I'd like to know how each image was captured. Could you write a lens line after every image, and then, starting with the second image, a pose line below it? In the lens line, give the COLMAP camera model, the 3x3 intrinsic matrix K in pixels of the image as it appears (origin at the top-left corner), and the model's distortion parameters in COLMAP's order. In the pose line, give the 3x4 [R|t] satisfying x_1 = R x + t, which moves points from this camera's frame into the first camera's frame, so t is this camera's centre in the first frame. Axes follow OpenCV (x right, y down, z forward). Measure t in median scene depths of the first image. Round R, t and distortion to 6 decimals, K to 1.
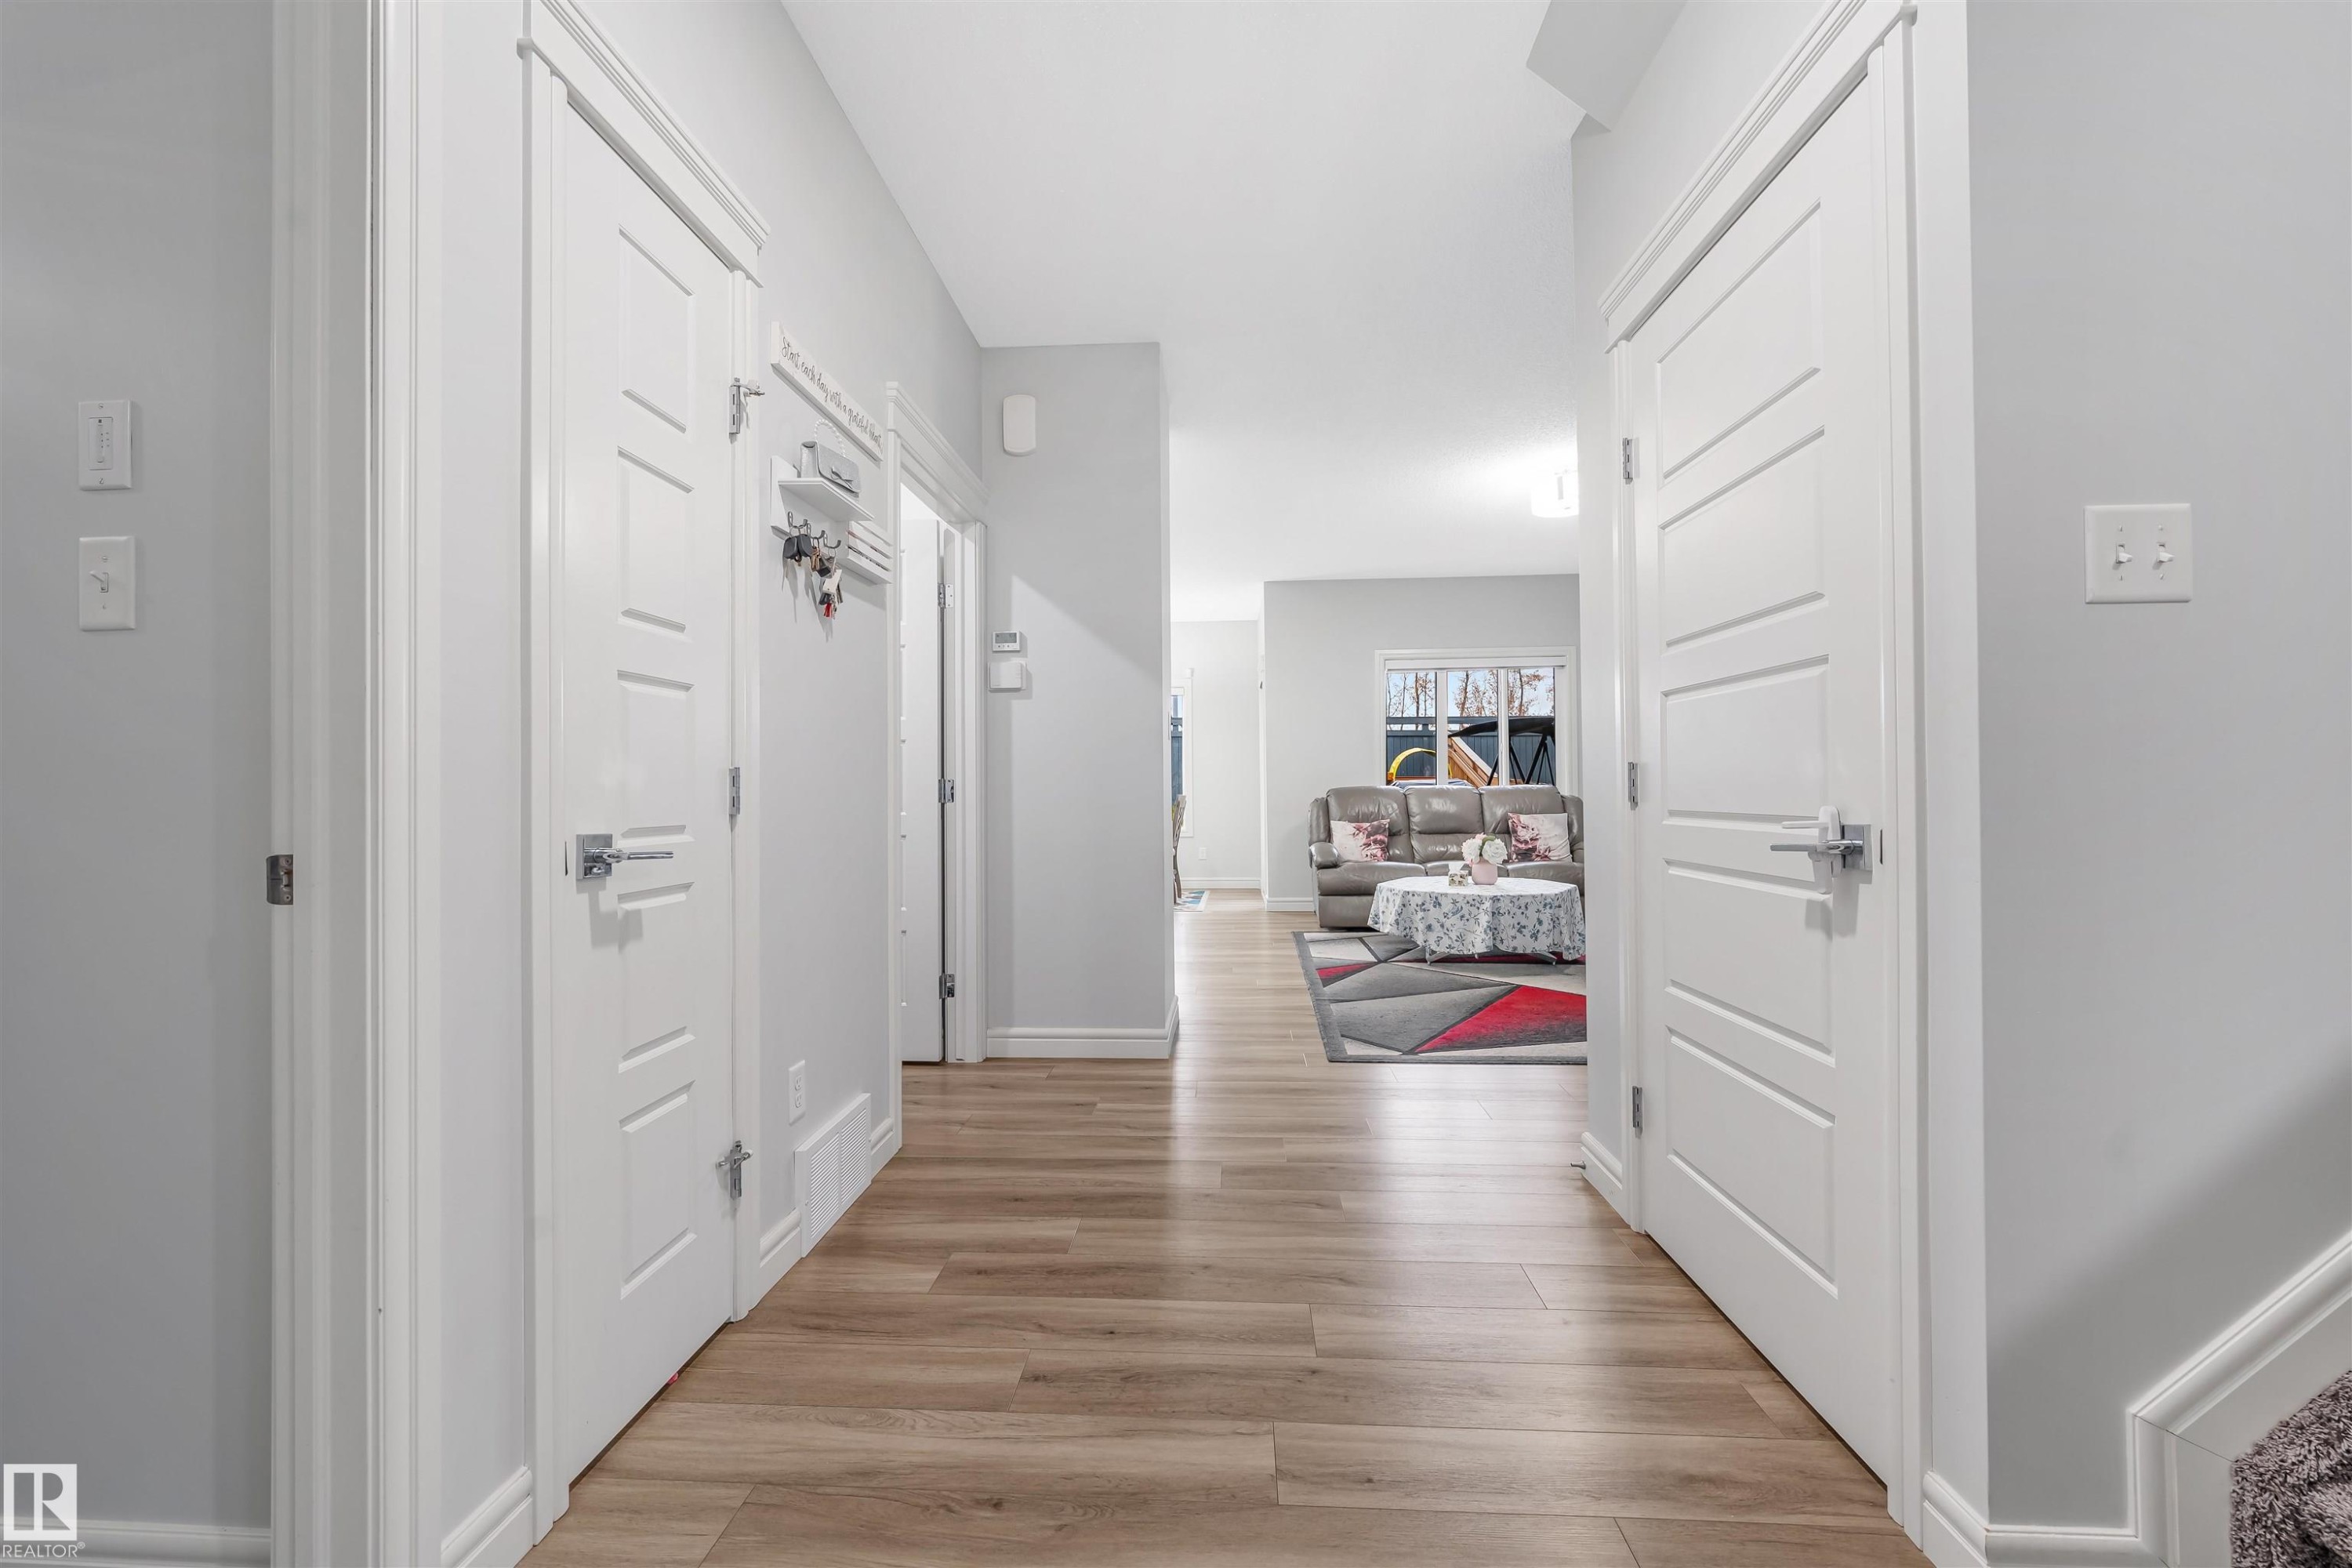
lens RADIAL K [[946.7, 0, 1165.4], [0, 946.7, 782.1], [0, 0, 1]] dist [-0.003759, 0.000165]
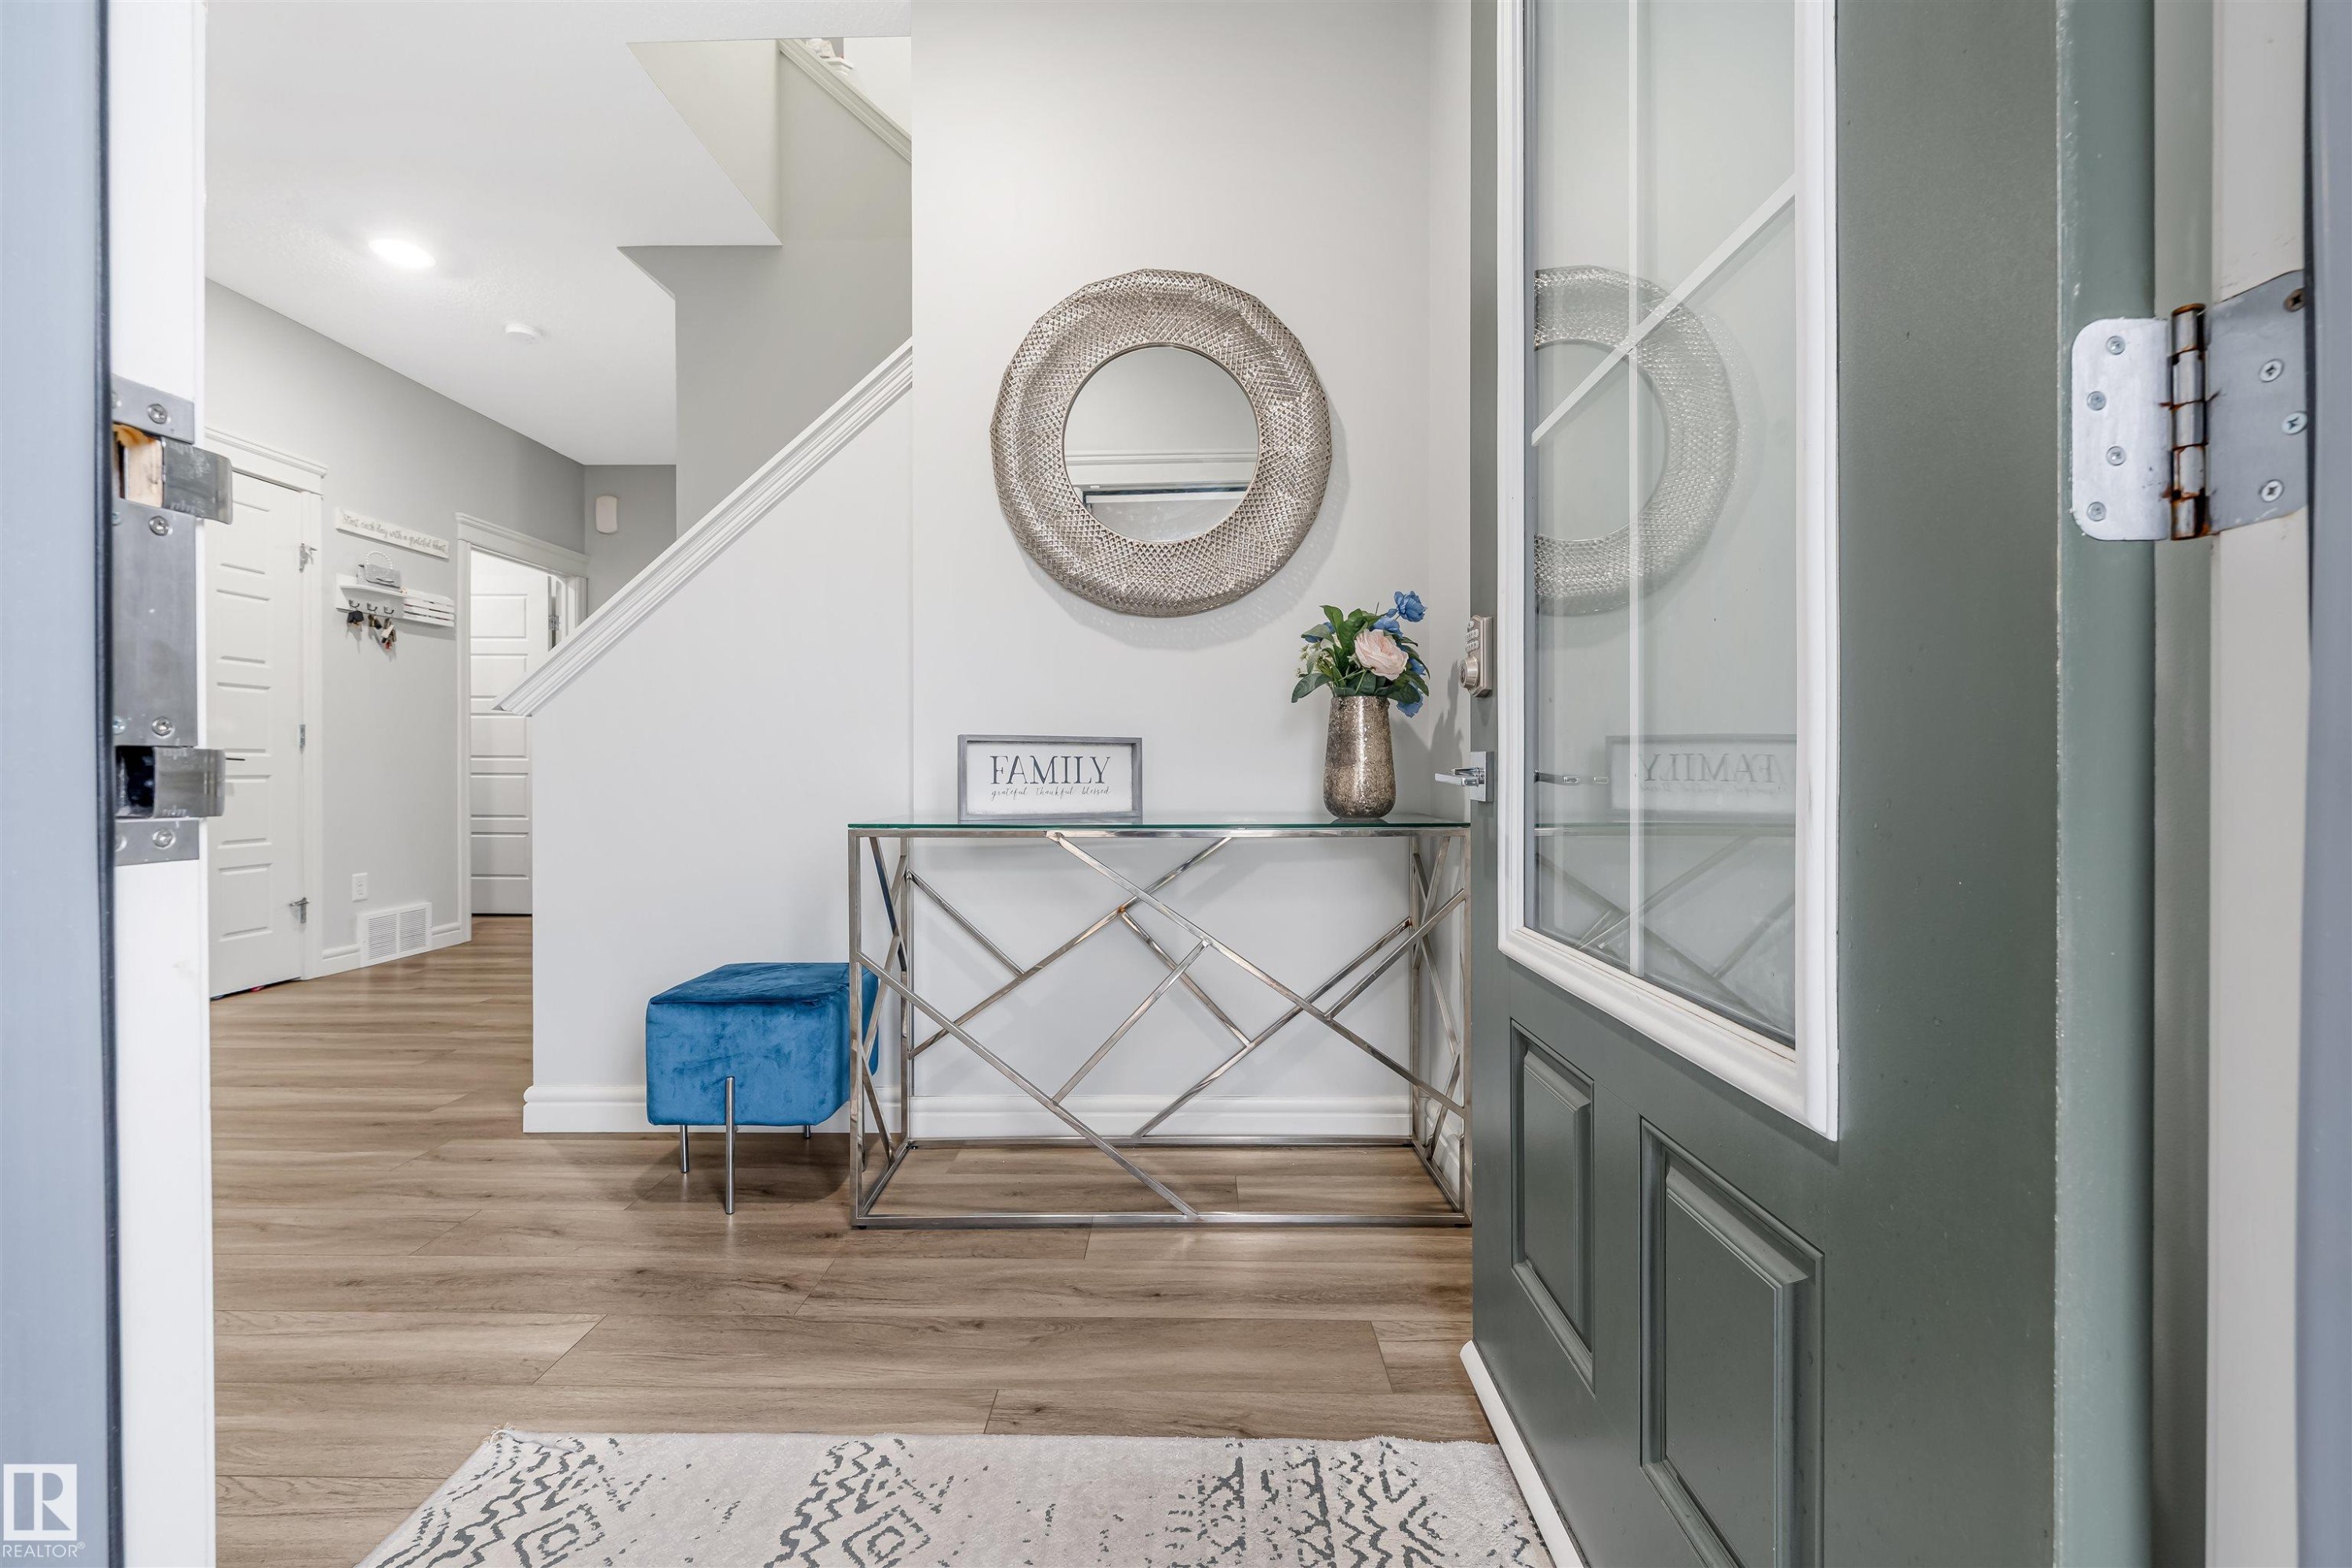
lens RADIAL K [[946.7, 0, 1186.7], [0, 946.7, 776.4], [0, 0, 1]] dist [-0.003759, 0.000165]
pose [[0.998493, 0.007197, 0.054396, 1.805759], [-0.008168, 0.999811, 0.017650, 0.059573], [-0.054259, -0.018068, 0.998363, -1.578998]]
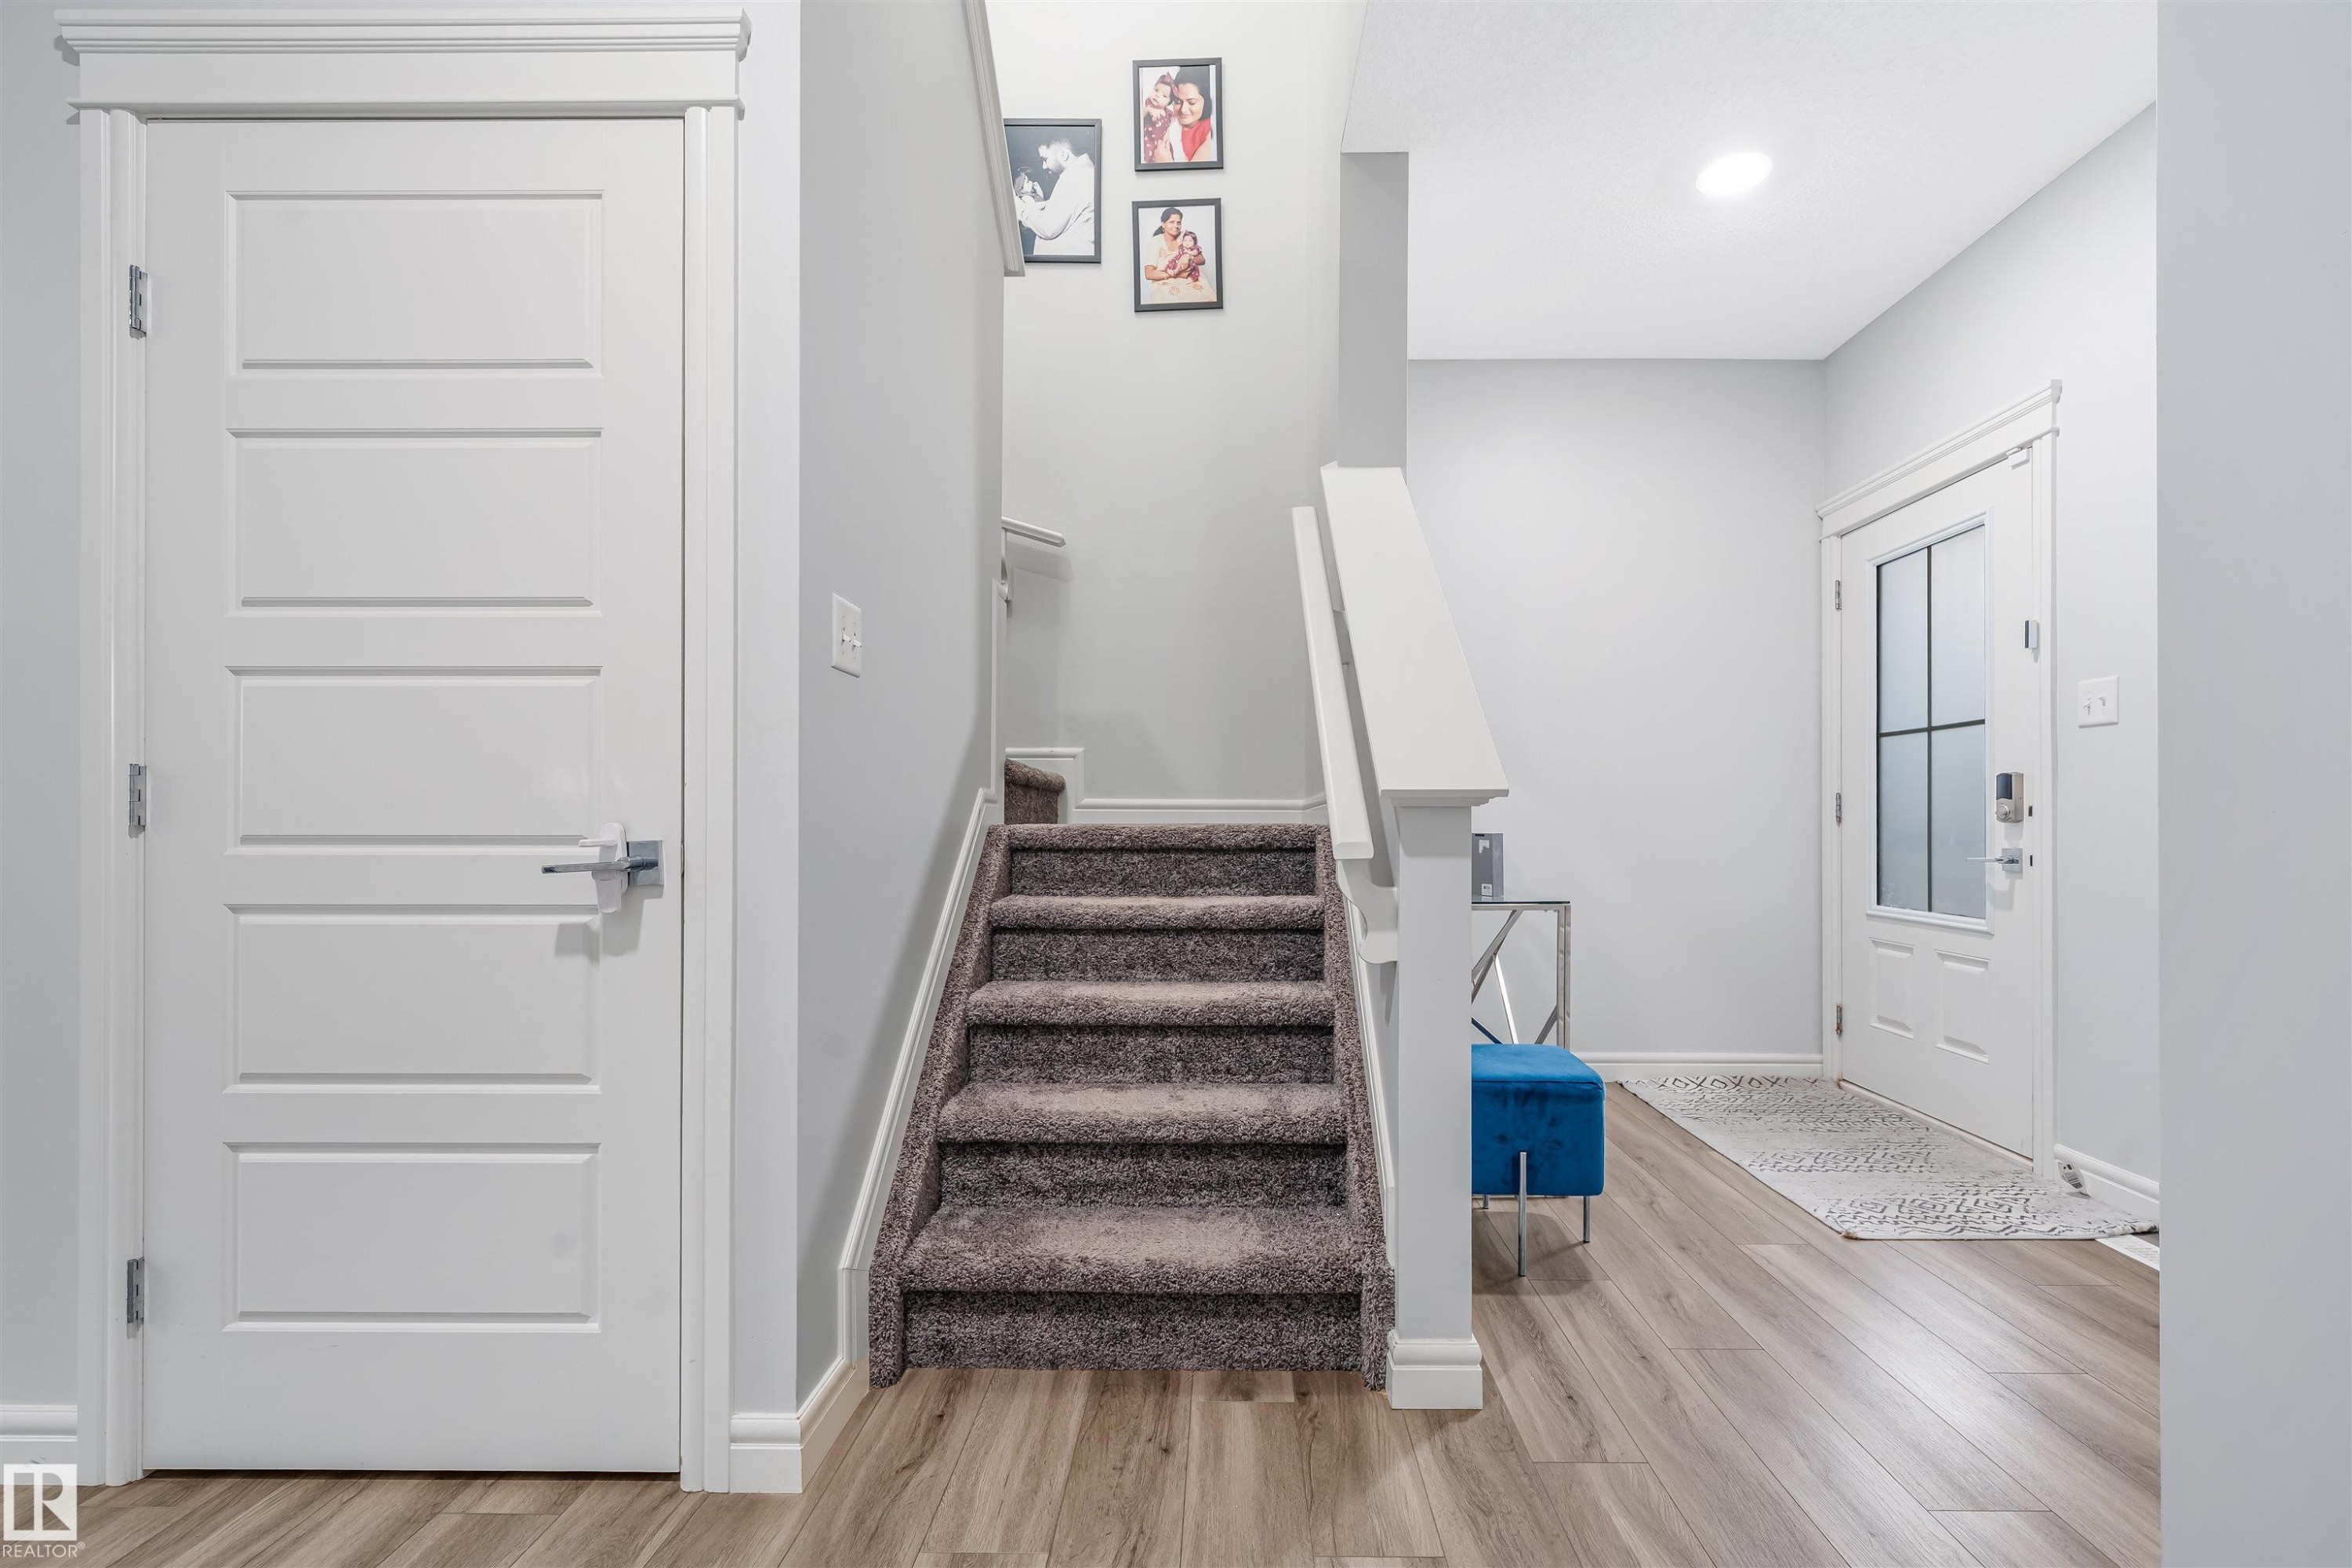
lens RADIAL K [[1007.4, 0, 1238.7], [0, 1007.4, 825.4], [0, 0, 1]] dist [0.000280, -0.000064]
pose [[-0.061429, 0.006575, 0.998090, -0.347814], [-0.009428, 0.999930, -0.007167, 0.026958], [-0.998067, -0.009850, -0.061363, 0.394079]]
